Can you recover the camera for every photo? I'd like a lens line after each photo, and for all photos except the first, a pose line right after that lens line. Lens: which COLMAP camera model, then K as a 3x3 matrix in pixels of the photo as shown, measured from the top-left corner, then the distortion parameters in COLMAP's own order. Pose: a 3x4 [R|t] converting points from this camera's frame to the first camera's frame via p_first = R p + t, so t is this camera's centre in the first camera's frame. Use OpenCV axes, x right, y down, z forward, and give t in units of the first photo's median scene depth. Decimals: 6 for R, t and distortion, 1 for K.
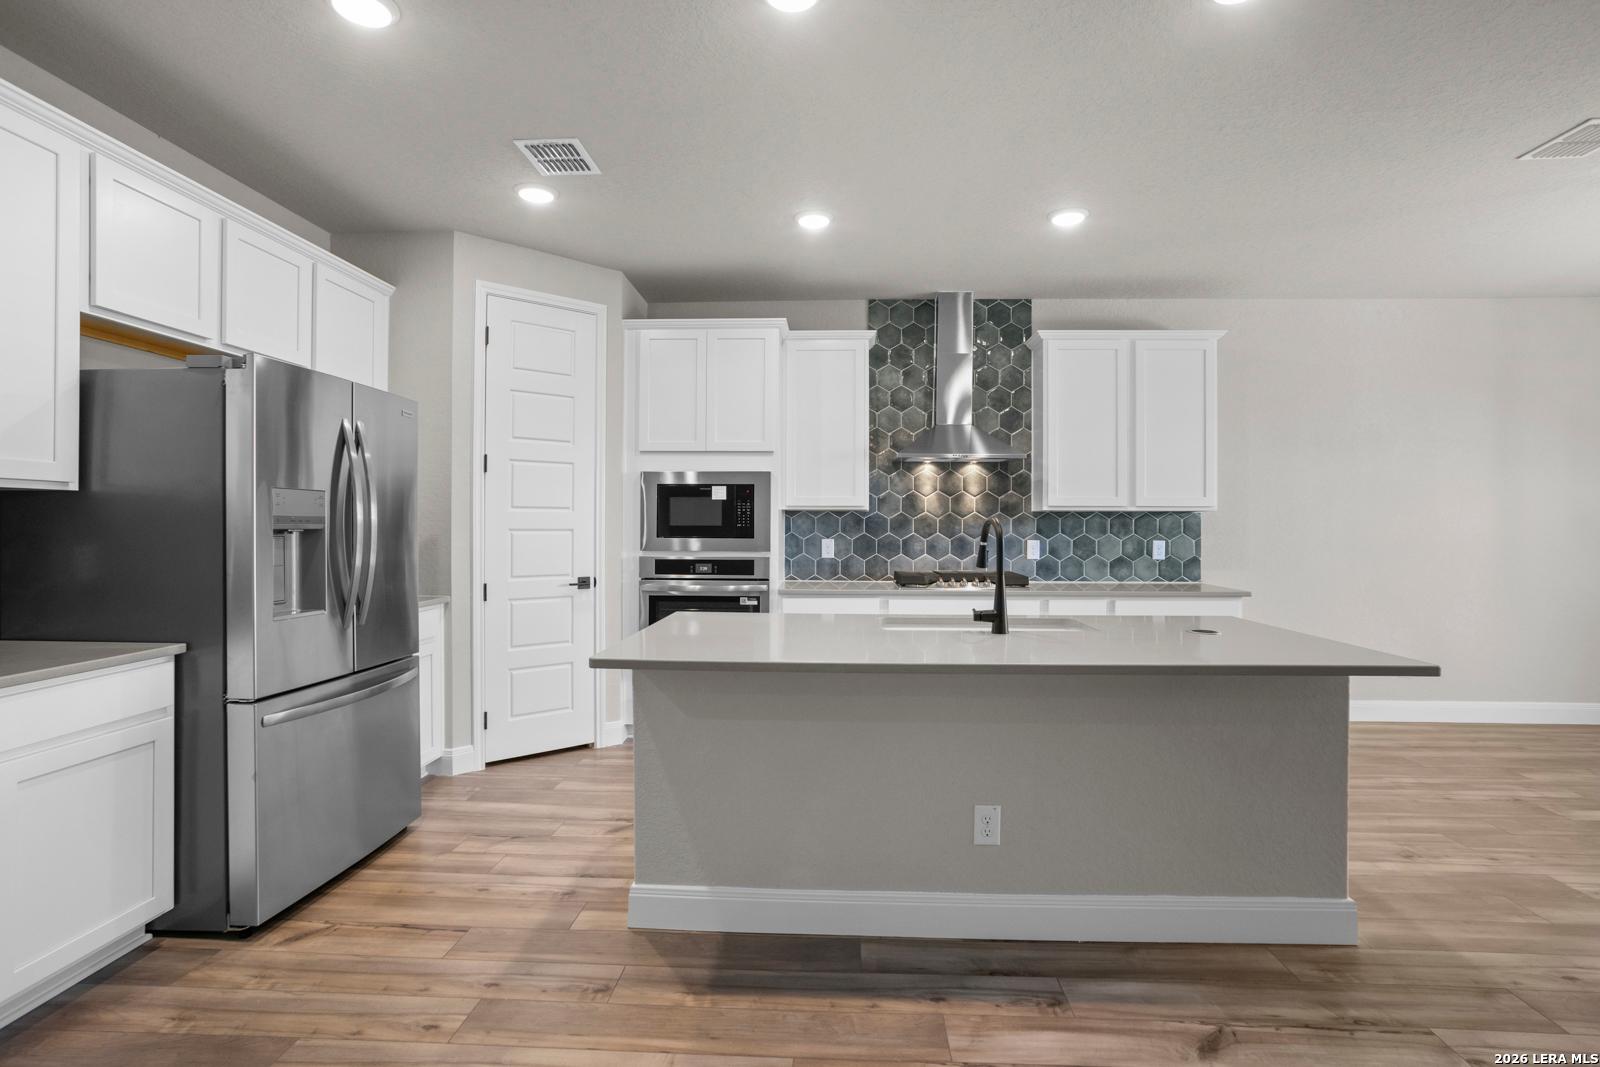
lens RADIAL K [[777.5, 0, 811.5], [0, 777.5, 521.9], [0, 0, 1]] dist [-0.063767, 0.029616]
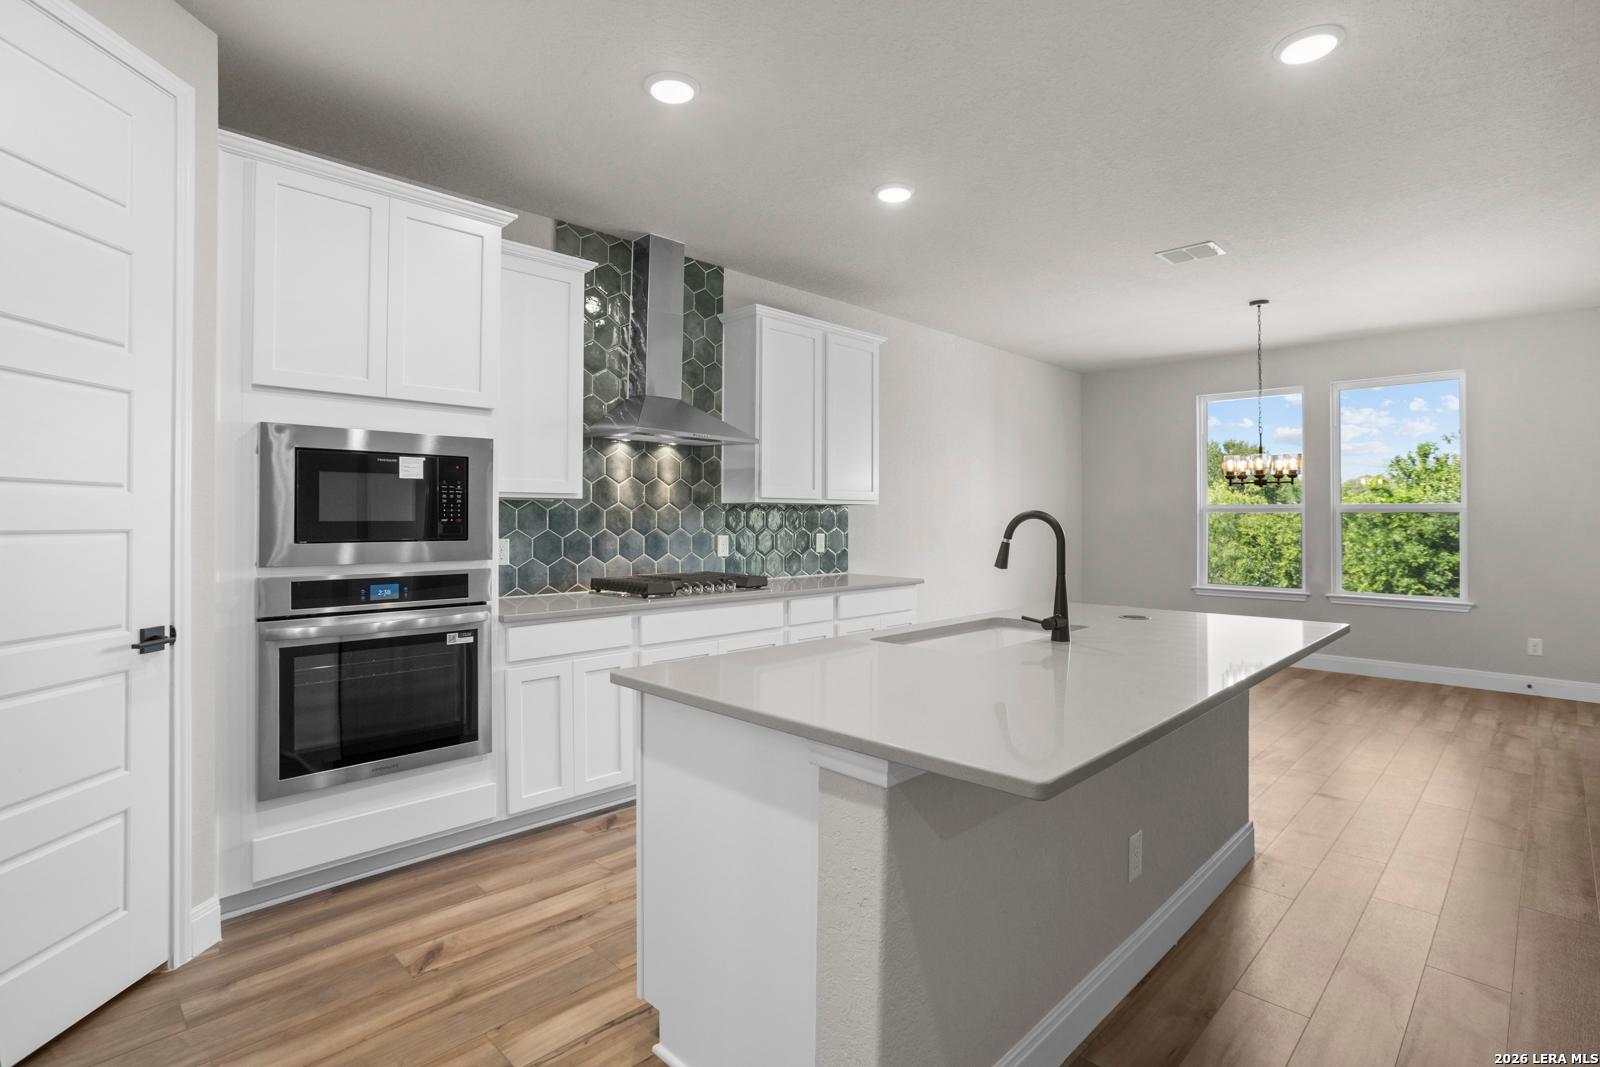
lens RADIAL K [[777.5, 0, 806.8], [0, 777.5, 514.7], [0, 0, 1]] dist [-0.063767, 0.029616]
pose [[0.670206, 0.000840, 0.742174, -0.354352], [-0.000509, 1.000000, -0.000672, 0.000124], [-0.742175, 0.000072, 0.670207, 0.357757]]
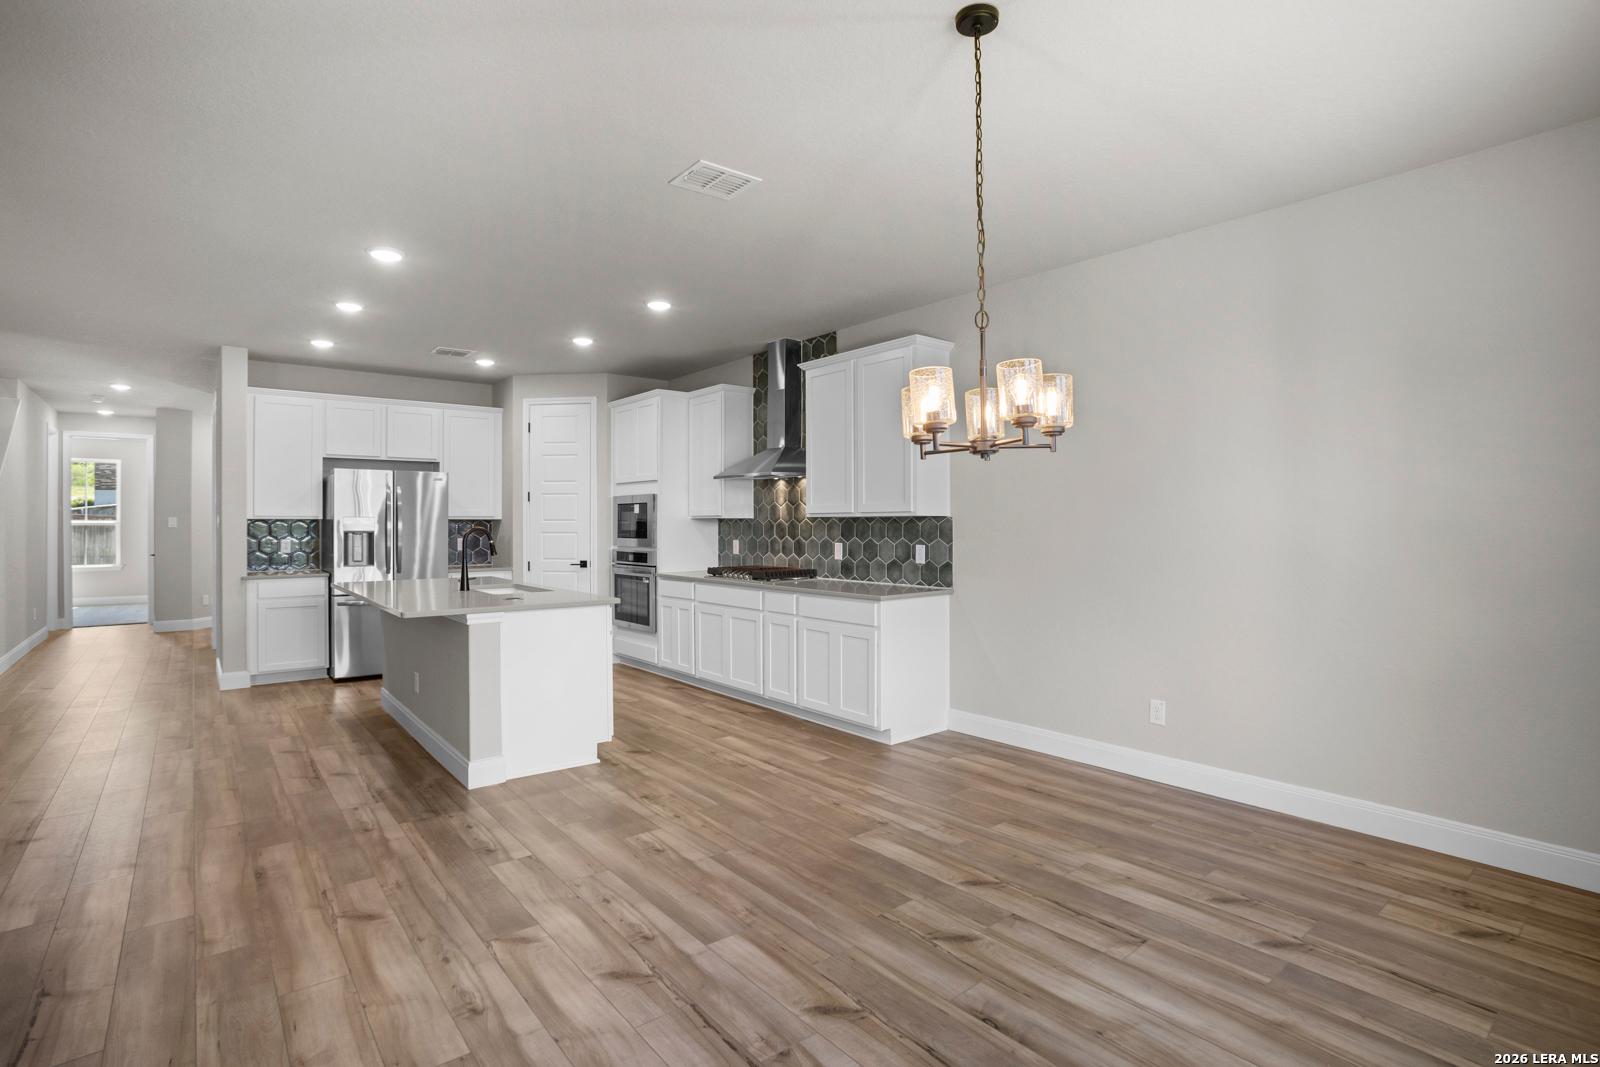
lens RADIAL K [[777.5, 0, 793.8], [0, 777.5, 516.9], [0, 0, 1]] dist [-0.063767, 0.029616]
pose [[0.660495, -0.012933, -0.750719, 1.223211], [0.005379, 0.999907, -0.012494, -0.000599], [0.750811, 0.004214, 0.660503, 0.218607]]
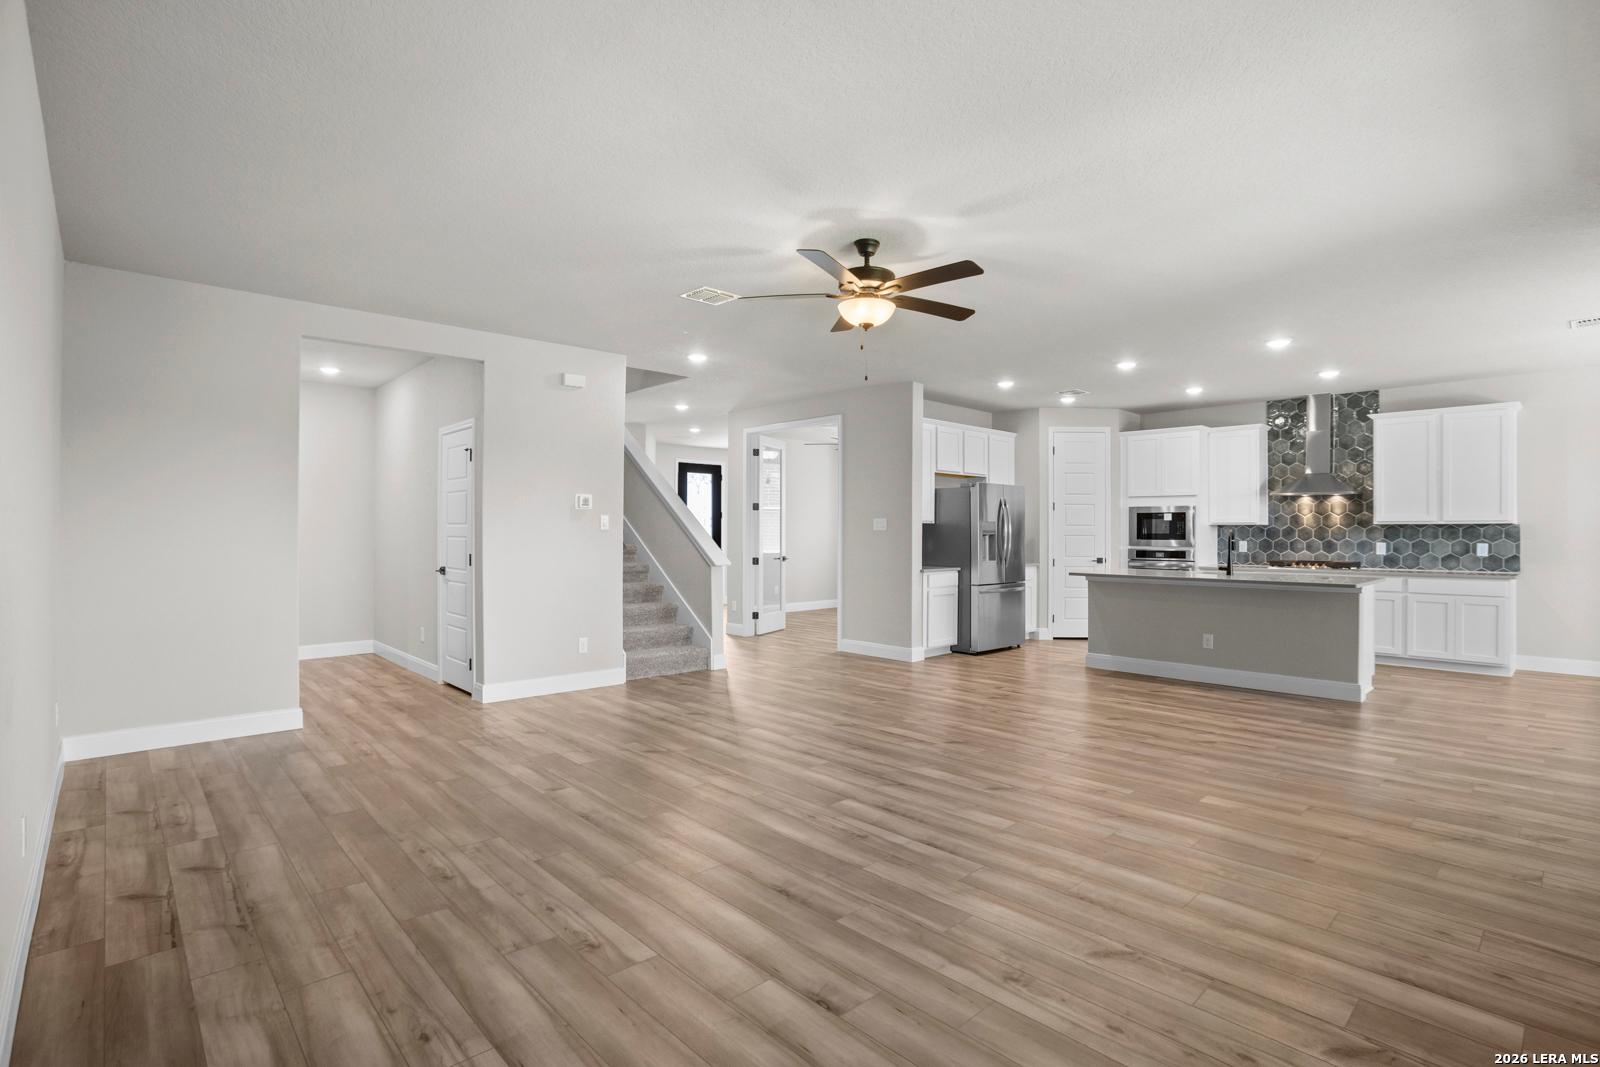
lens RADIAL K [[777.5, 0, 813.4], [0, 777.5, 530.6], [0, 0, 1]] dist [-0.063767, 0.029616]
pose [[0.728616, -0.004270, -0.684910, 0.557684], [0.001616, 0.999989, -0.004515, 0.004661], [0.684921, 0.002182, 0.728614, -1.031149]]
